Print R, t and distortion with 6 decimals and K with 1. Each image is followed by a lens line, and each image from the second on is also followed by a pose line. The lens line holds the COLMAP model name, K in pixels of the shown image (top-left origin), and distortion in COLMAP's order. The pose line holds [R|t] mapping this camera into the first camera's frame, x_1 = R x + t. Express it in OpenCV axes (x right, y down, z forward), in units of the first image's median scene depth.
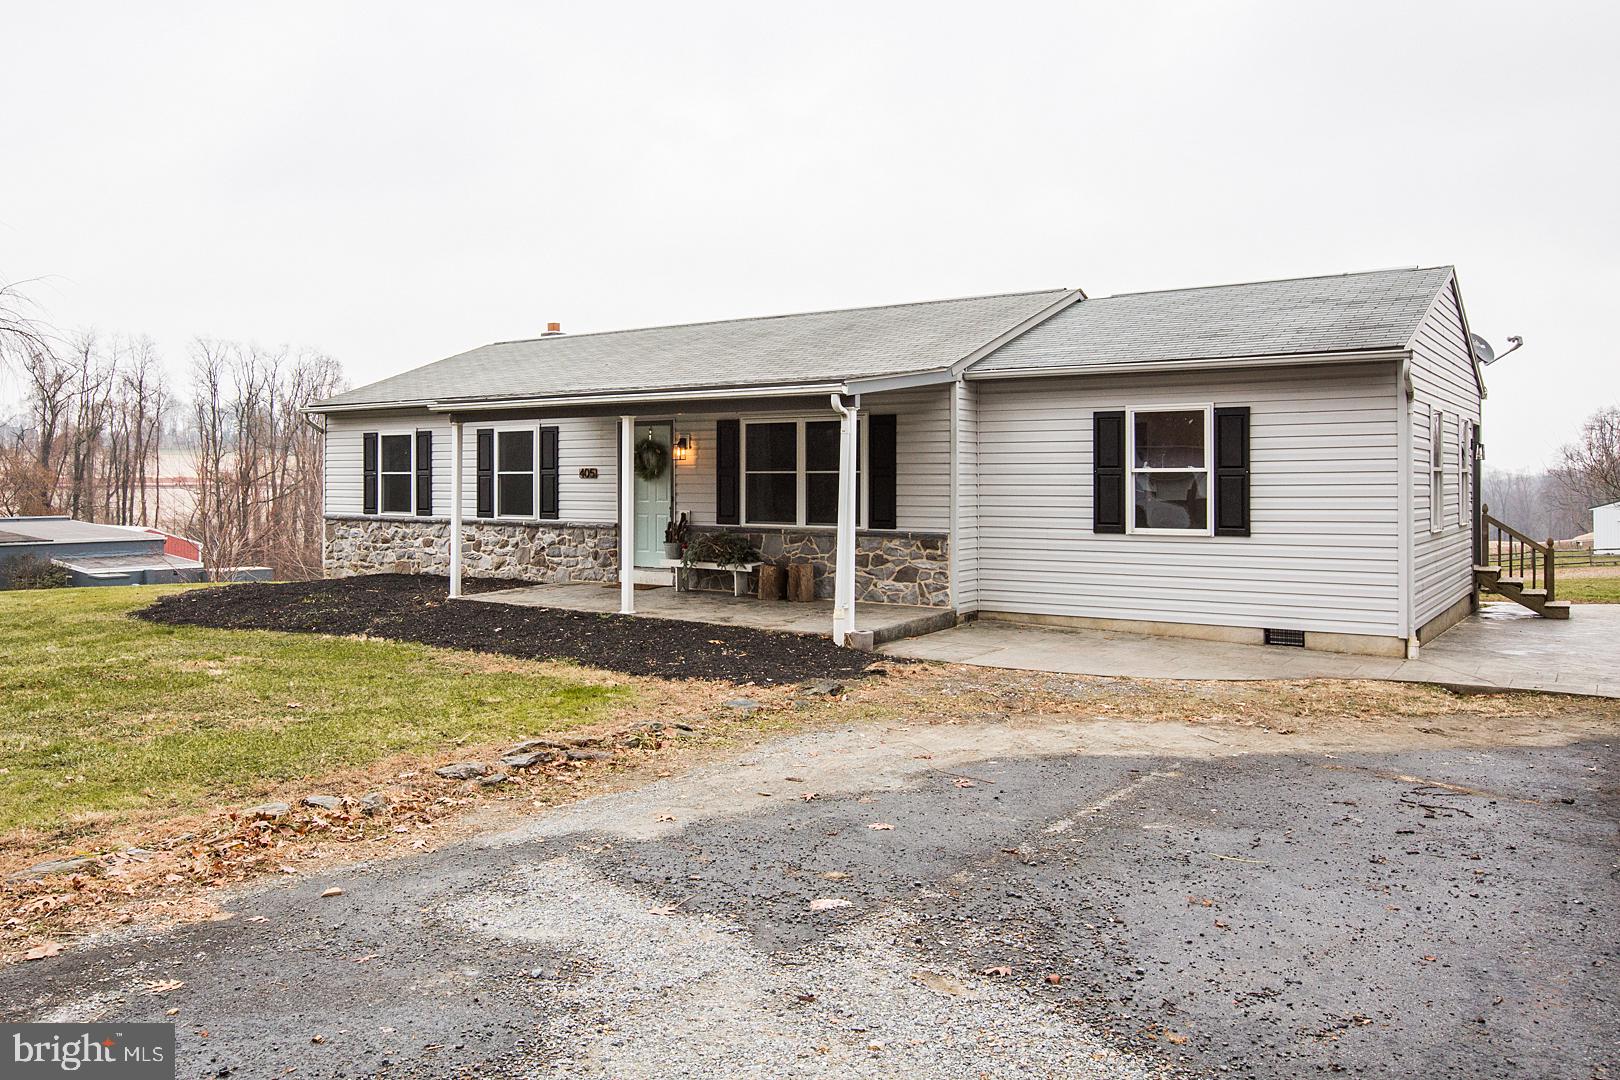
lens RADIAL K [[1222.0, 0, 726.6], [0, 1222.0, 480.7], [0, 0, 1]] dist [-0.007507, 0.003526]
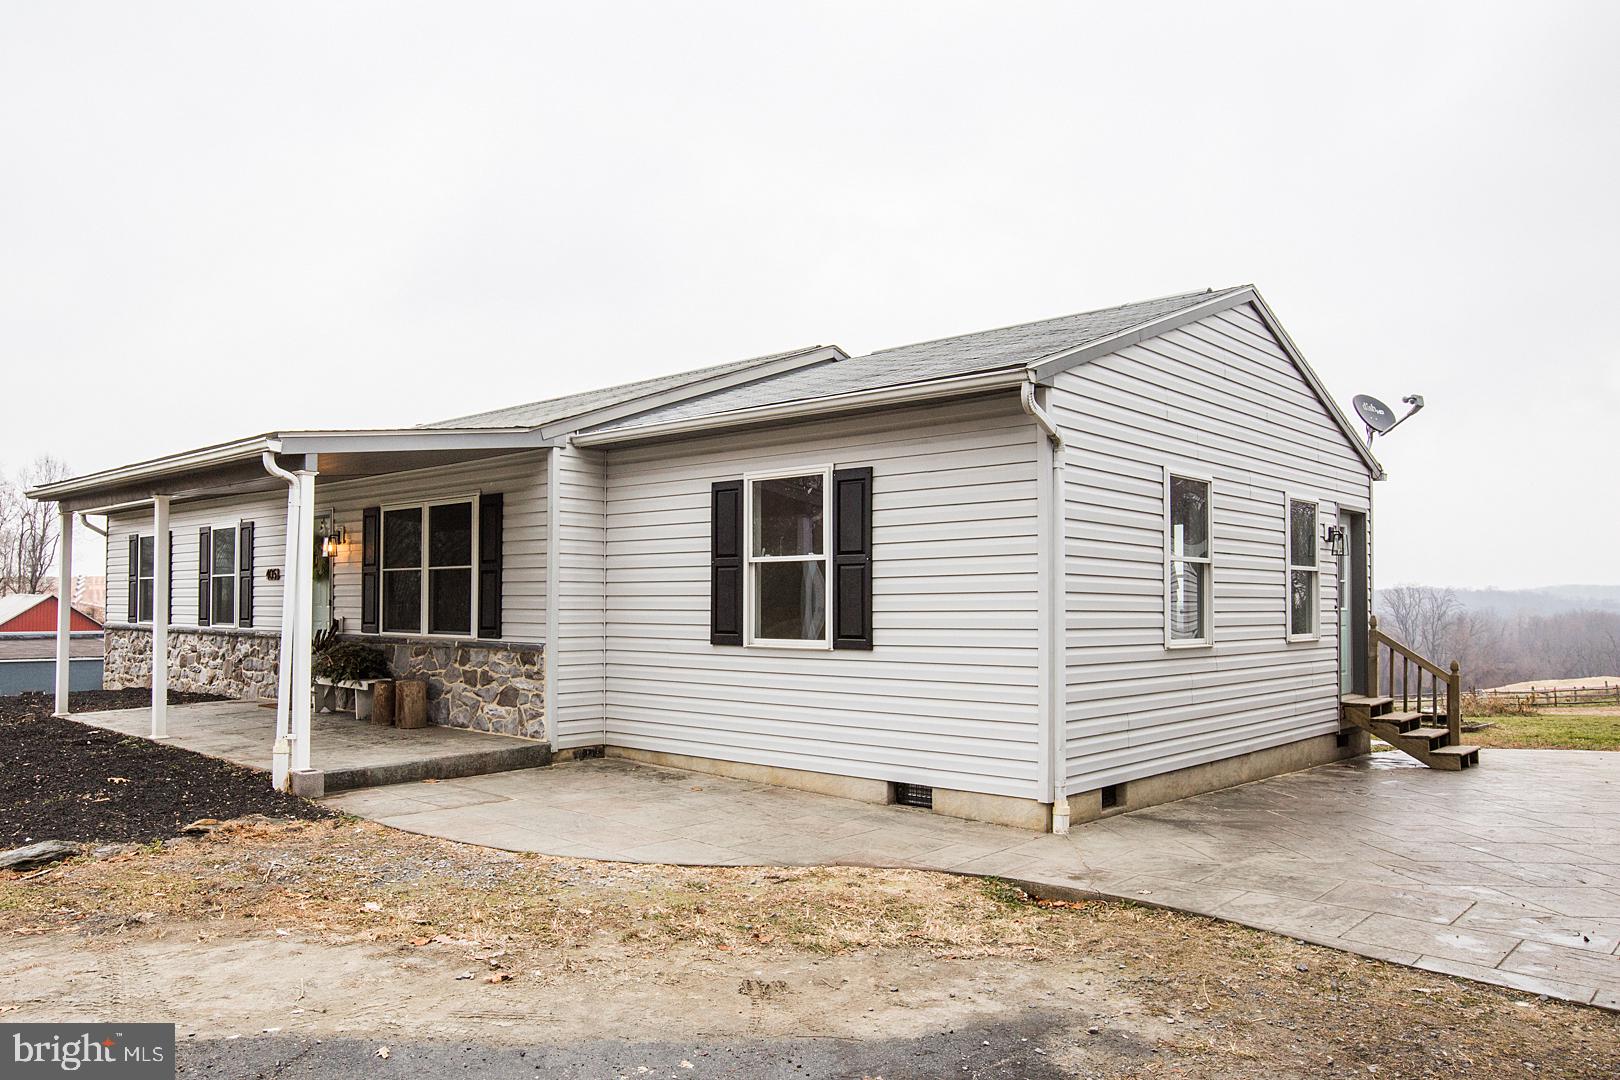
lens RADIAL K [[1156.1, 0, 723.7], [0, 1156.1, 595.5], [0, 0, 1]] dist [-0.043562, 0.001521]
pose [[0.989893, 0.004026, -0.141760, 0.364088], [-0.005612, 0.999926, -0.010791, 0.018009], [0.141706, 0.011478, 0.989842, 0.270439]]
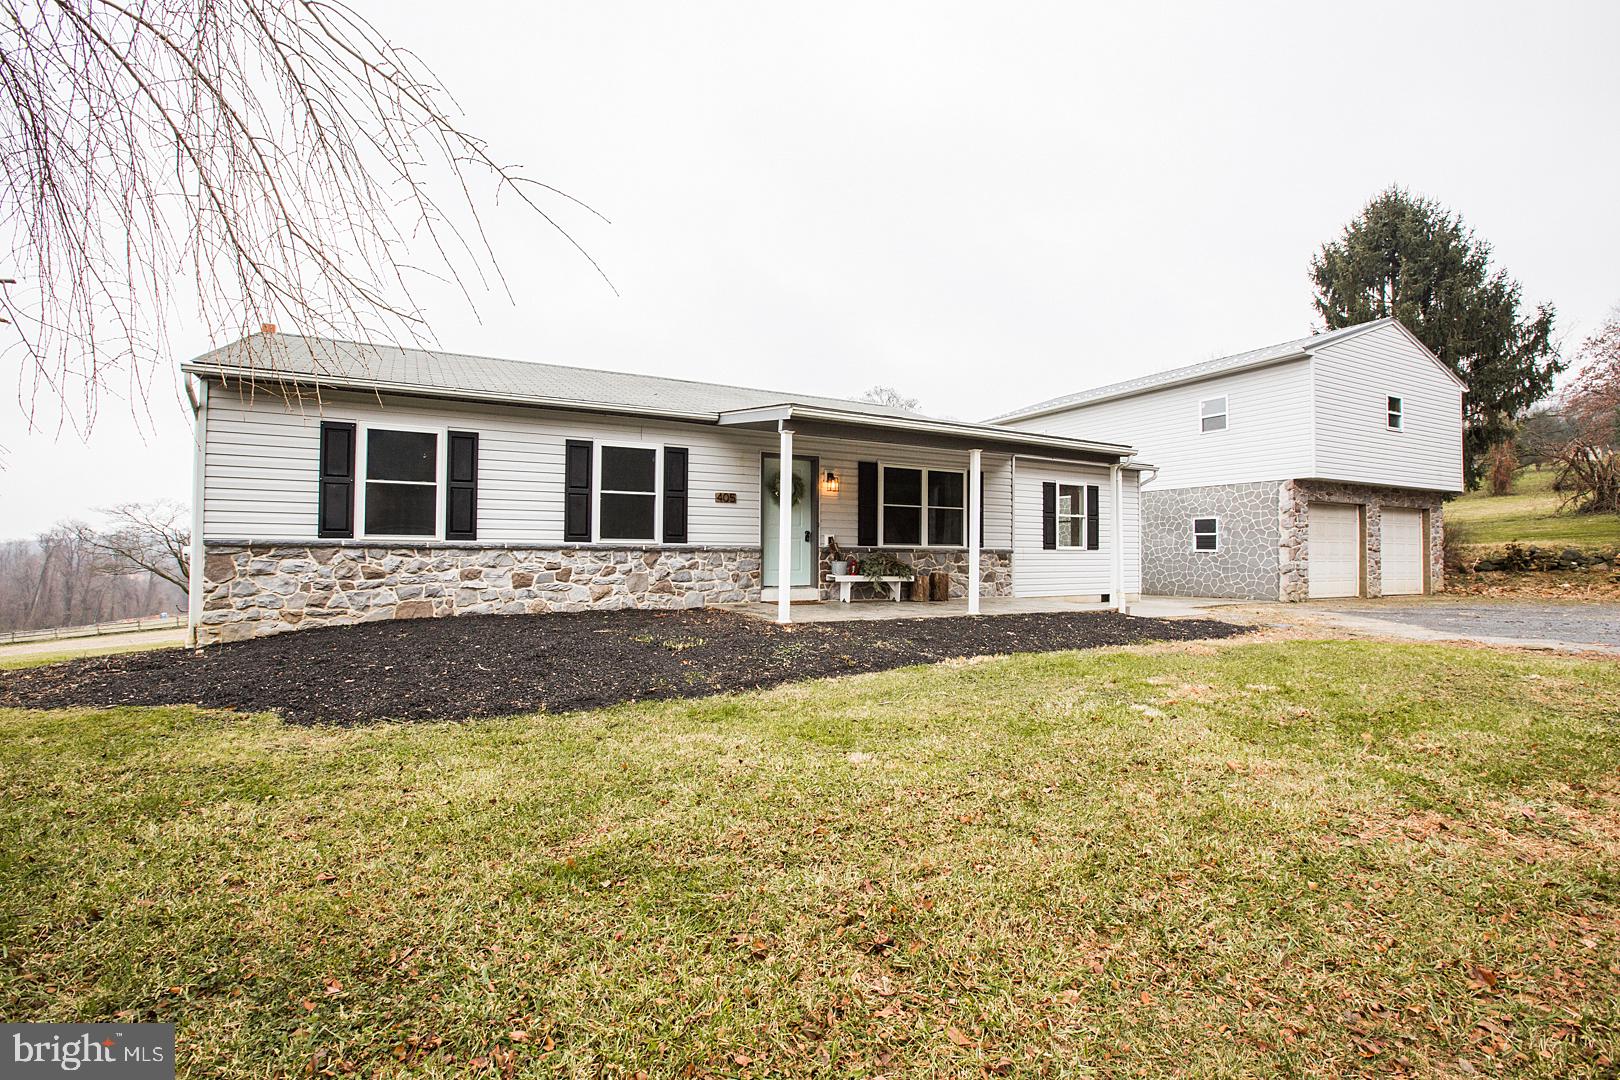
lens RADIAL K [[743.2, 0, 810.0], [0, 743.2, 540.0], [0, 0, 1]] dist [-0.046713, 0.012703]
pose [[0.412802, 0.018738, 0.910628, -0.740222], [-0.006223, 0.999823, -0.017752, 0.045211], [-0.910800, 0.001662, 0.412845, 0.771986]]
